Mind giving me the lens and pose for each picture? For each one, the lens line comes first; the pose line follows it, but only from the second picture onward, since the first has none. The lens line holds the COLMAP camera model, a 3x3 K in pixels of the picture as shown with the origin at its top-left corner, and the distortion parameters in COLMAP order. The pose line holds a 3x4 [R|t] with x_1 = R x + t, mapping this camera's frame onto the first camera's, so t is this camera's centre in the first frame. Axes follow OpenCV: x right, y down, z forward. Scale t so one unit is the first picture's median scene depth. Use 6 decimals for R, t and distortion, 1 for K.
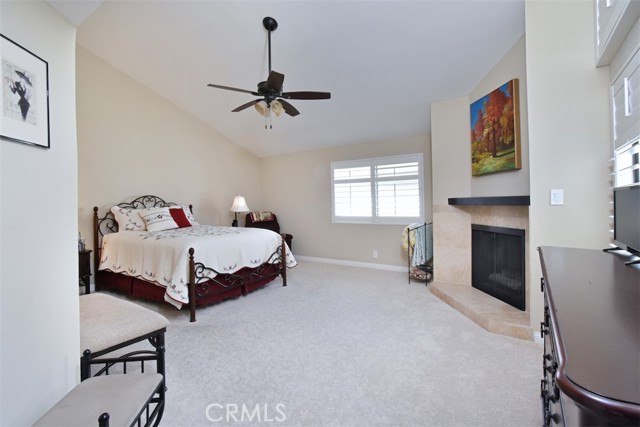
lens RADIAL K [[277.4, 0, 320.0], [0, 277.4, 213.5], [0, 0, 1]] dist [-0.001417, 0.000002]
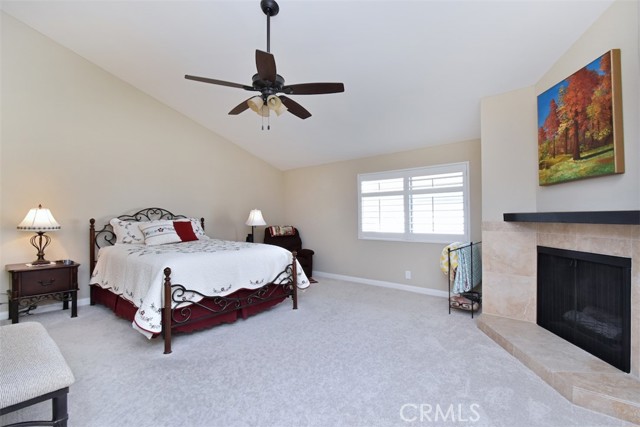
lens RADIAL K [[282.3, 0, 278.6], [0, 282.3, 223.6], [0, 0, 1]] dist [0.001175, -0.000803]
pose [[0.972010, 0.016394, -0.234368, 0.038556], [-0.019899, 0.999723, -0.012597, -0.004731], [0.234096, 0.016908, 0.972066, 0.108009]]
